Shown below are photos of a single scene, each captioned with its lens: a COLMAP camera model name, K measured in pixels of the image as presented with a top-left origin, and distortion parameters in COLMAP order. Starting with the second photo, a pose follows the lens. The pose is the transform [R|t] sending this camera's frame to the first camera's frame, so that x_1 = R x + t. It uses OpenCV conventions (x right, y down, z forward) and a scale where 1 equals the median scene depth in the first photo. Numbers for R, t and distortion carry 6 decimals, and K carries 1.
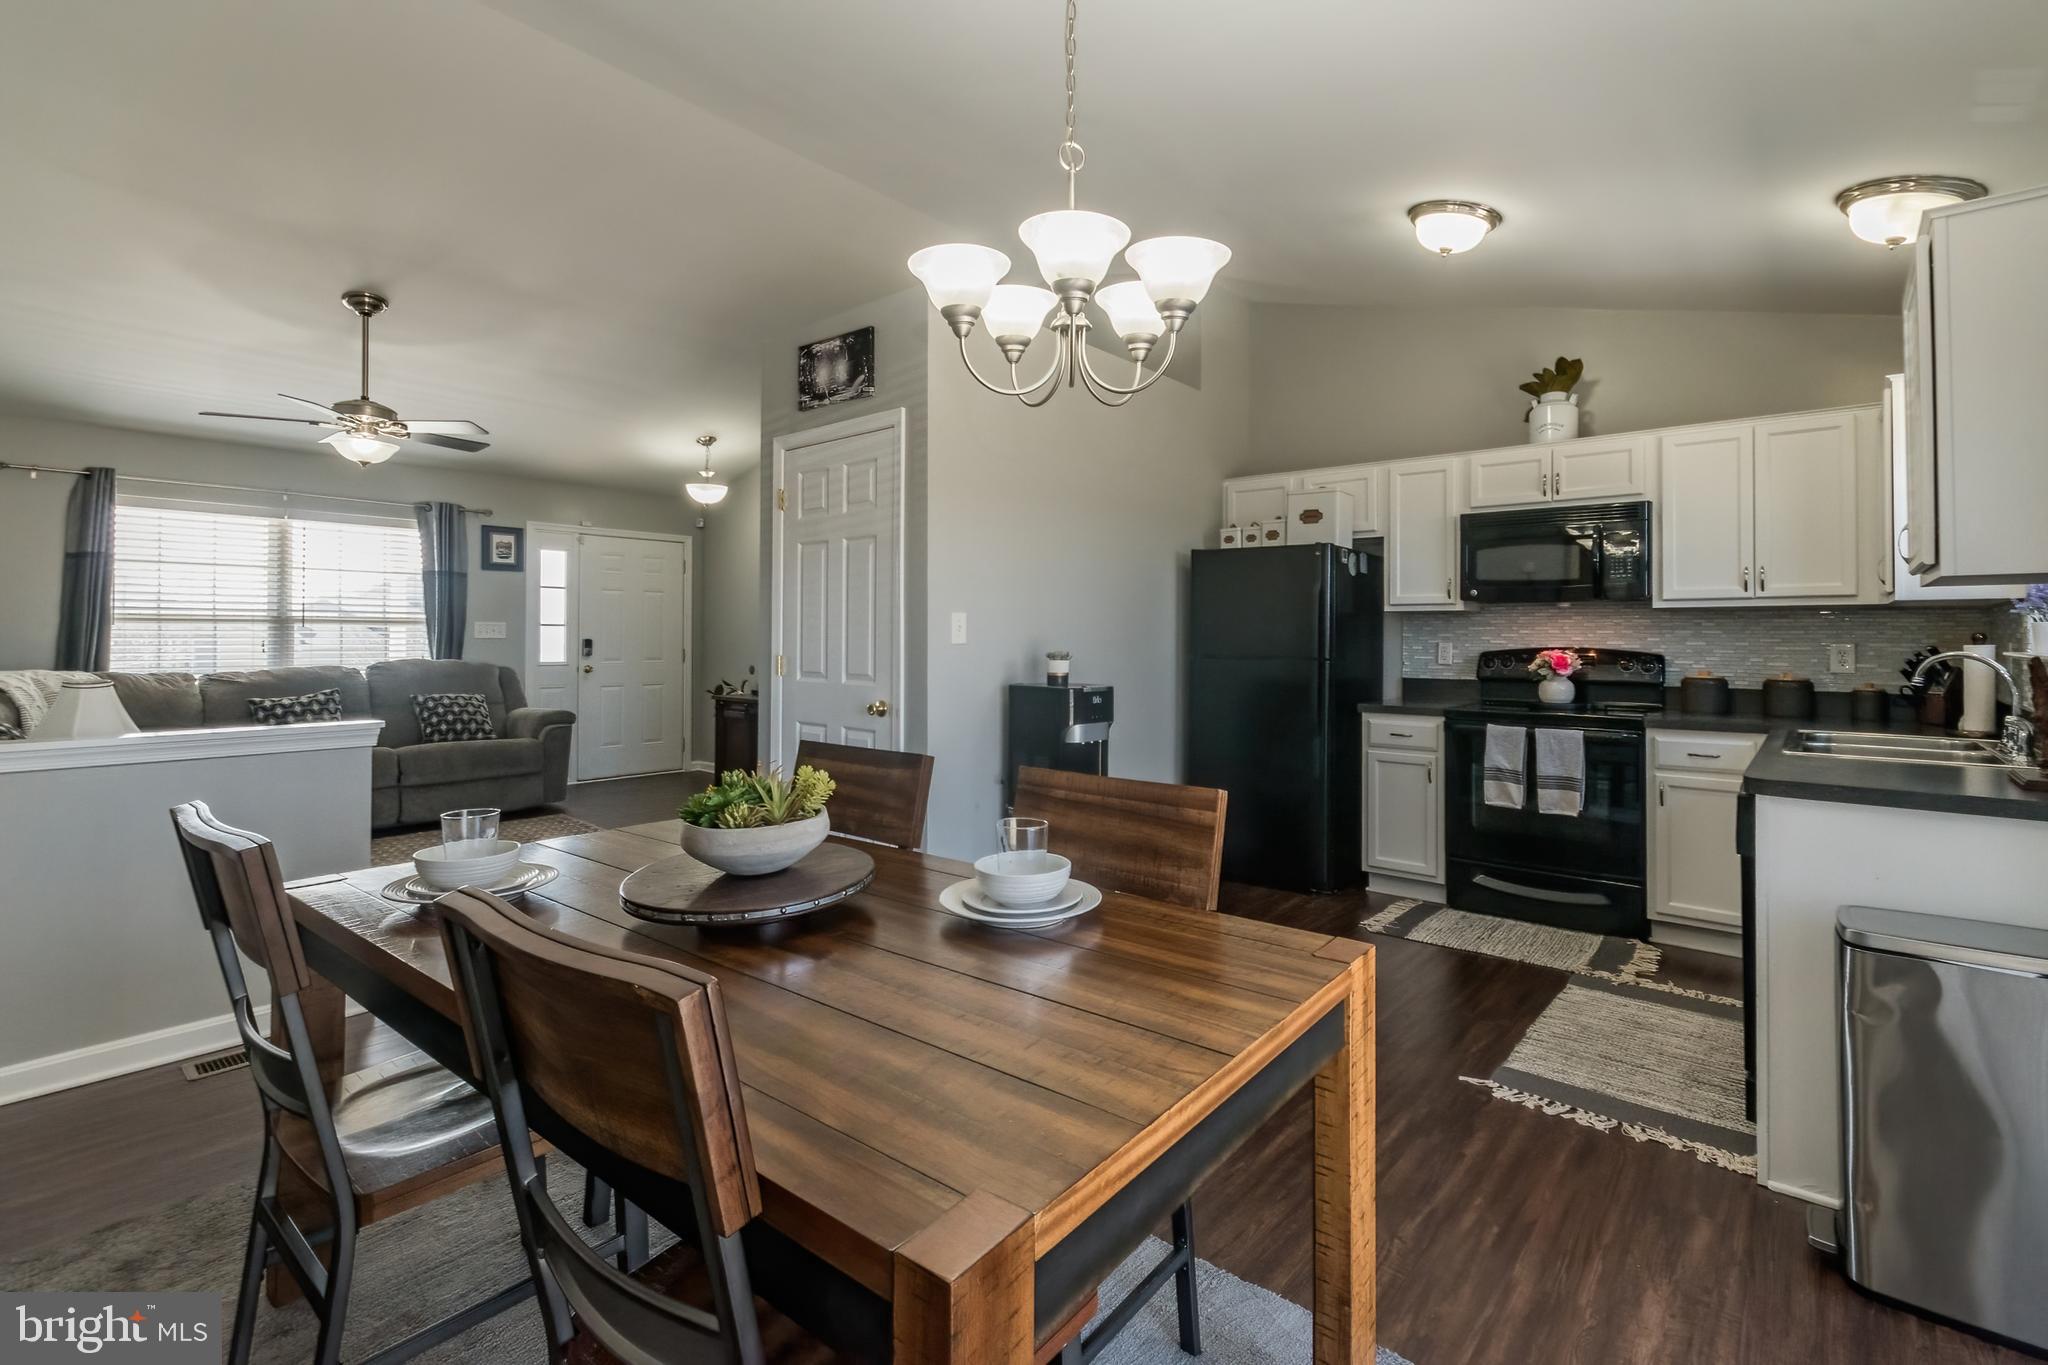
lens RADIAL K [[920.4, 0, 1058.9], [0, 920.4, 622.3], [0, 0, 1]] dist [0.008069, -0.000914]
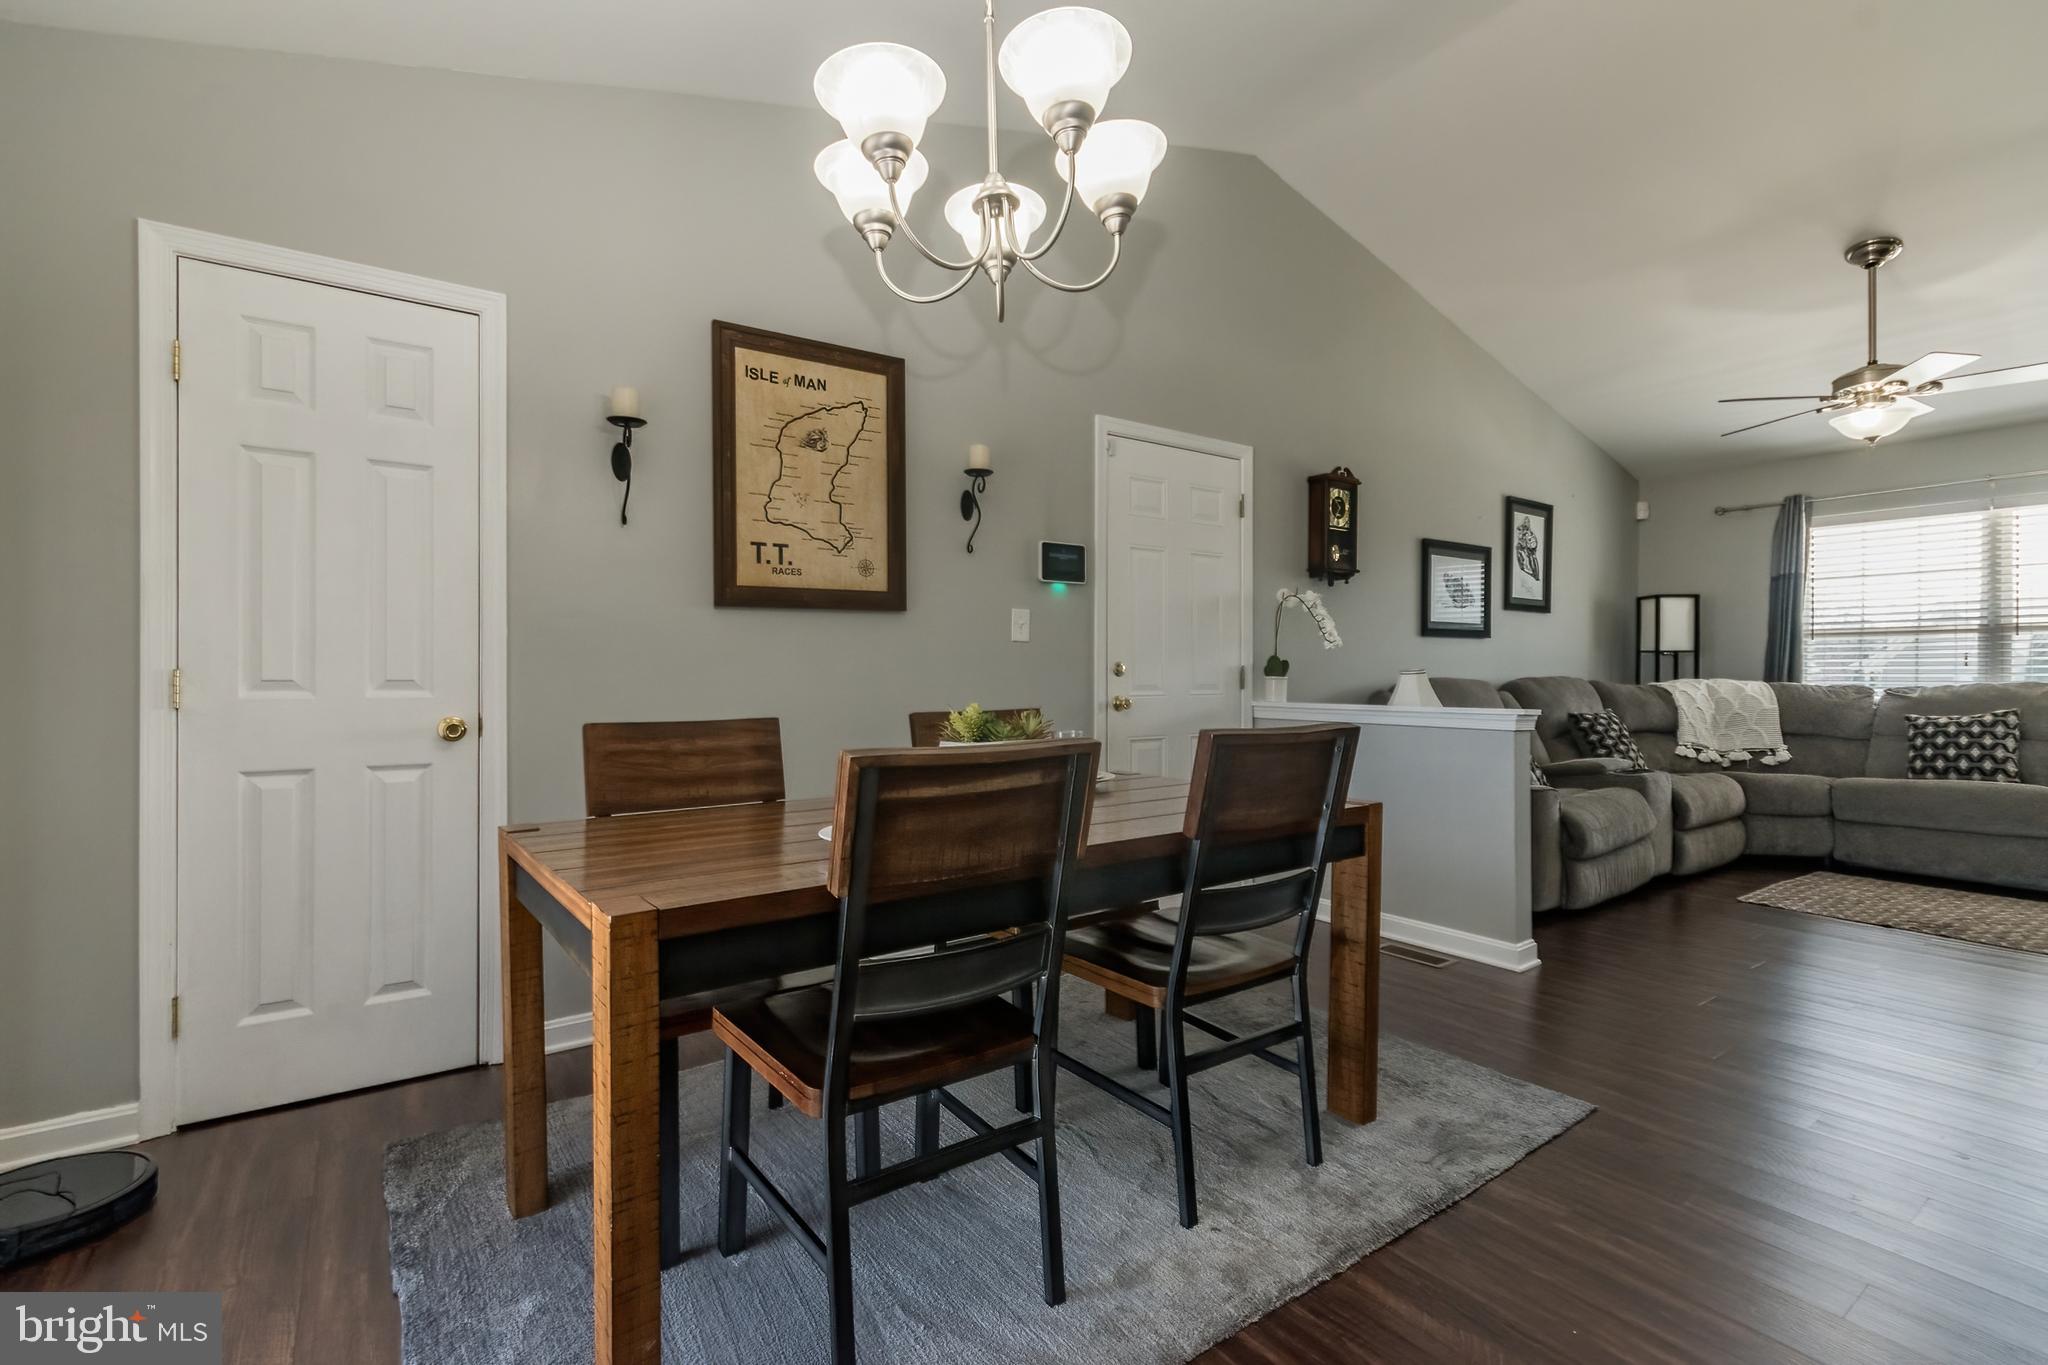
lens RADIAL K [[920.4, 0, 1024.9], [0, 920.4, 670.0], [0, 0, 1]] dist [0.008069, -0.000914]
pose [[-0.252650, -0.003146, -0.967553, 0.318339], [0.020656, 0.999749, -0.008645, 0.037263], [0.967337, -0.022170, -0.252522, 0.522762]]
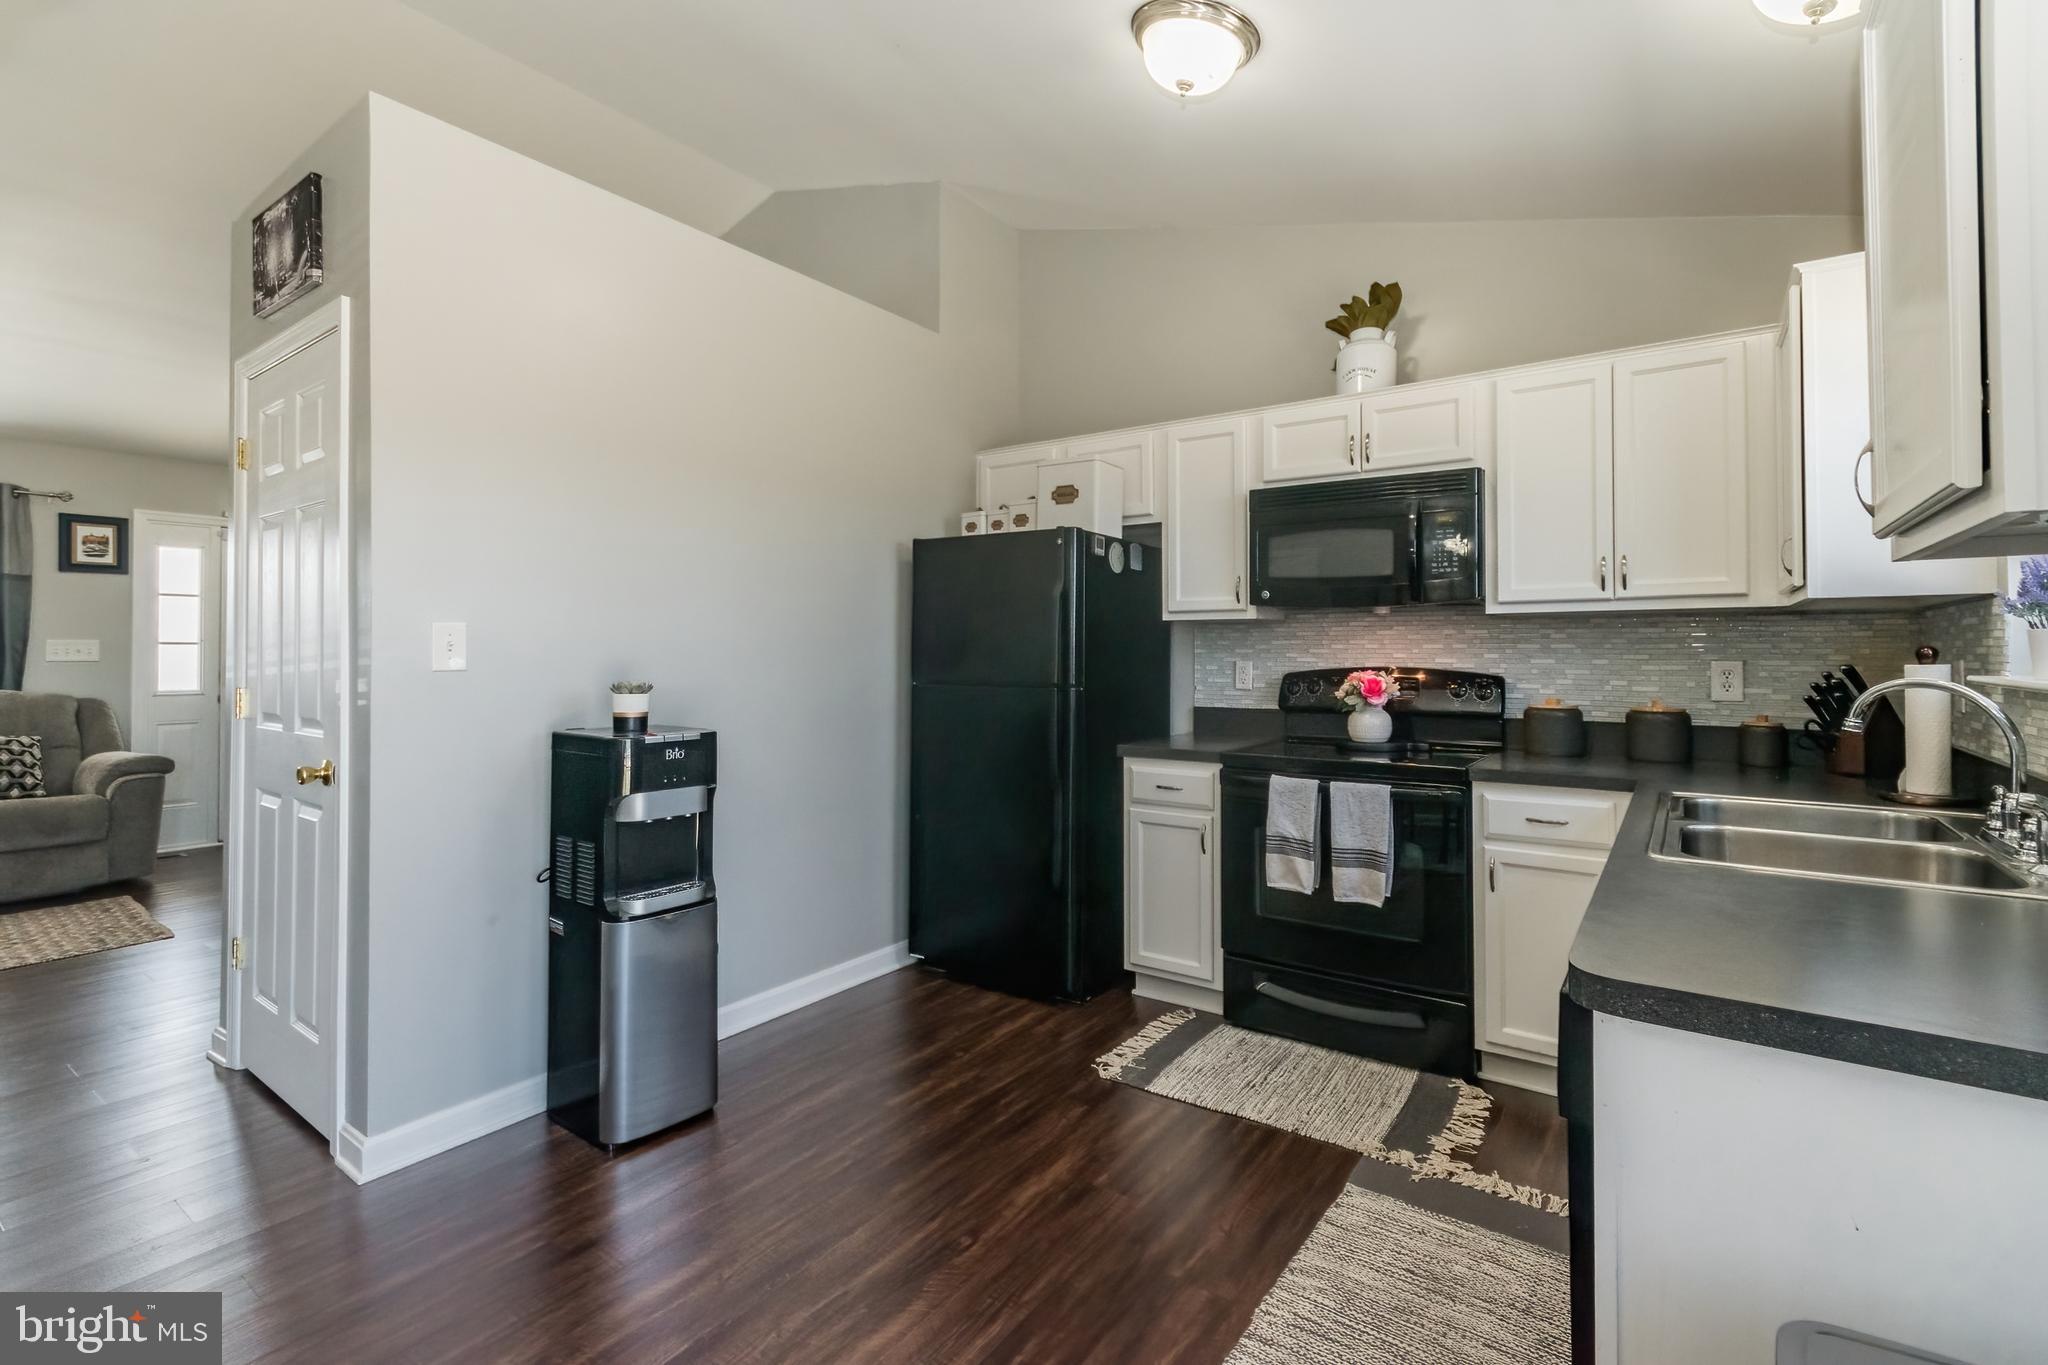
lens RADIAL K [[920.4, 0, 1058.8], [0, 920.4, 637.2], [0, 0, 1]] dist [0.008069, -0.000914]
pose [[0.995773, -0.003885, 0.091765, 0.214668], [0.003949, 0.999992, -0.000519, 0.001847], [-0.091762, 0.000879, 0.995781, 0.271900]]
